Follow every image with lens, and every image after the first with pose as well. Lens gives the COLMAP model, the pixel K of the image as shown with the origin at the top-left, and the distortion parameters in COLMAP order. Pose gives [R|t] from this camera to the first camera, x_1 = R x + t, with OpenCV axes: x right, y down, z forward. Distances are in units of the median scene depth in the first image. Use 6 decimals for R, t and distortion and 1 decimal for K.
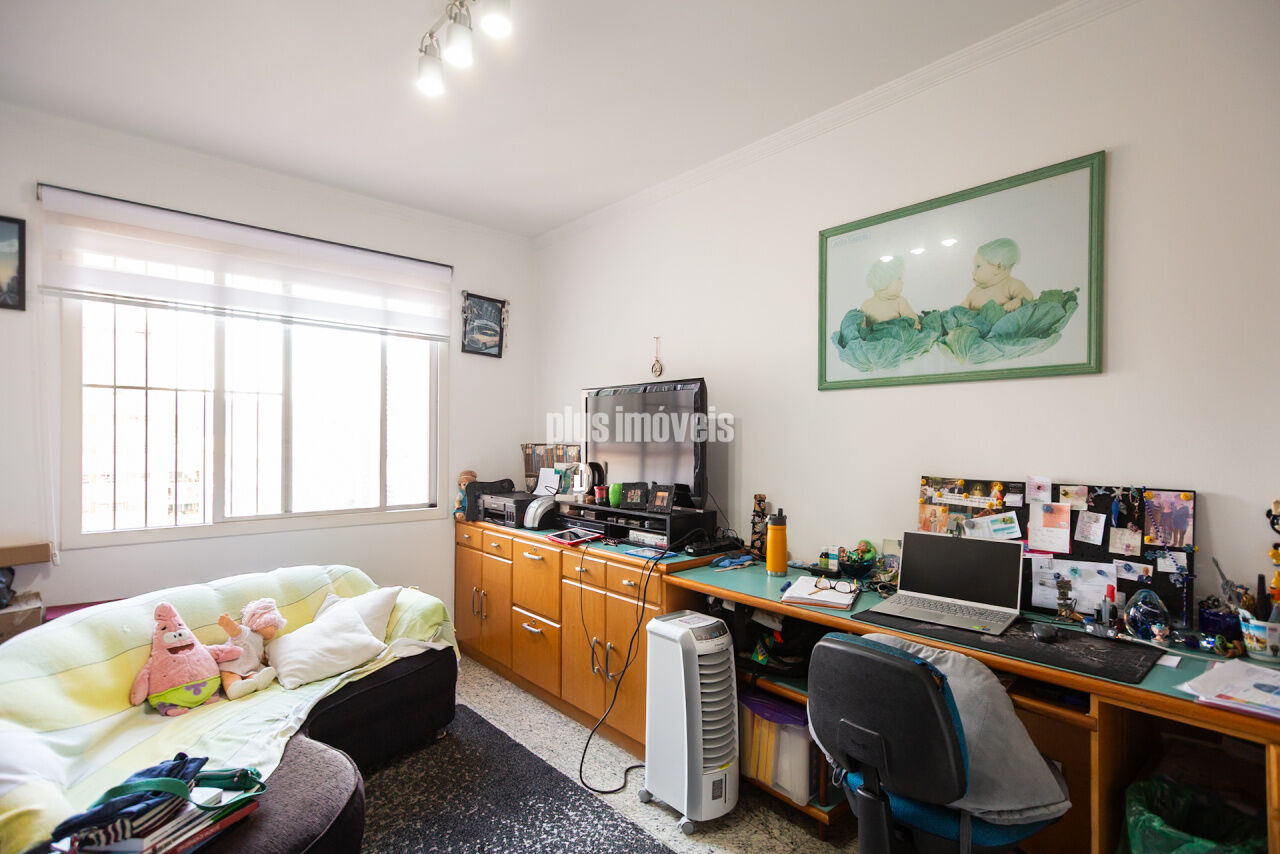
lens RADIAL K [[618.6, 0, 640.7], [0, 618.6, 430.6], [0, 0, 1]] dist [0.001443, 0.002688]
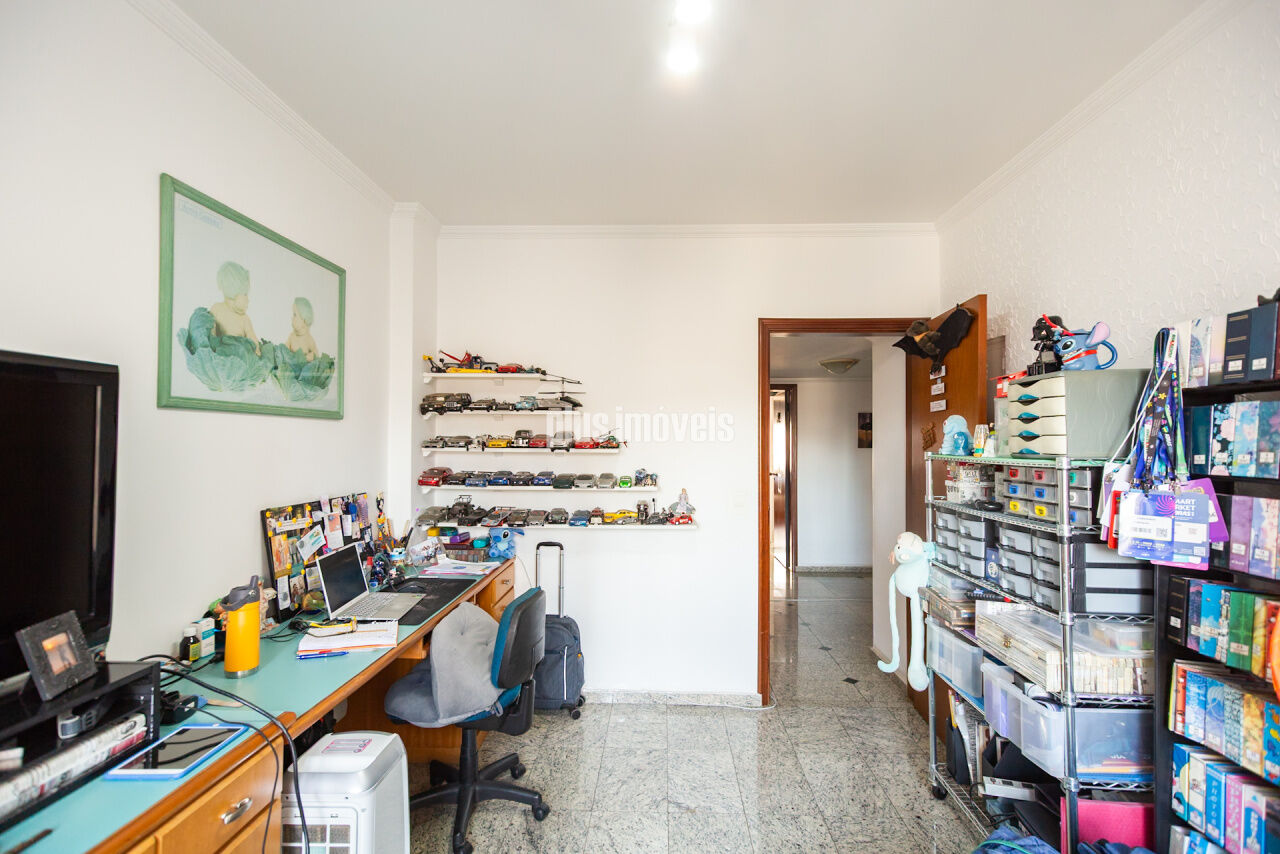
lens RADIAL K [[618.6, 0, 642.2], [0, 618.6, 433.2], [0, 0, 1]] dist [0.001443, 0.002688]
pose [[-0.725925, 0.005237, 0.687754, -0.659167], [-0.009859, 0.999789, -0.018019, -0.034425], [-0.687703, -0.019860, -0.725721, 1.328924]]
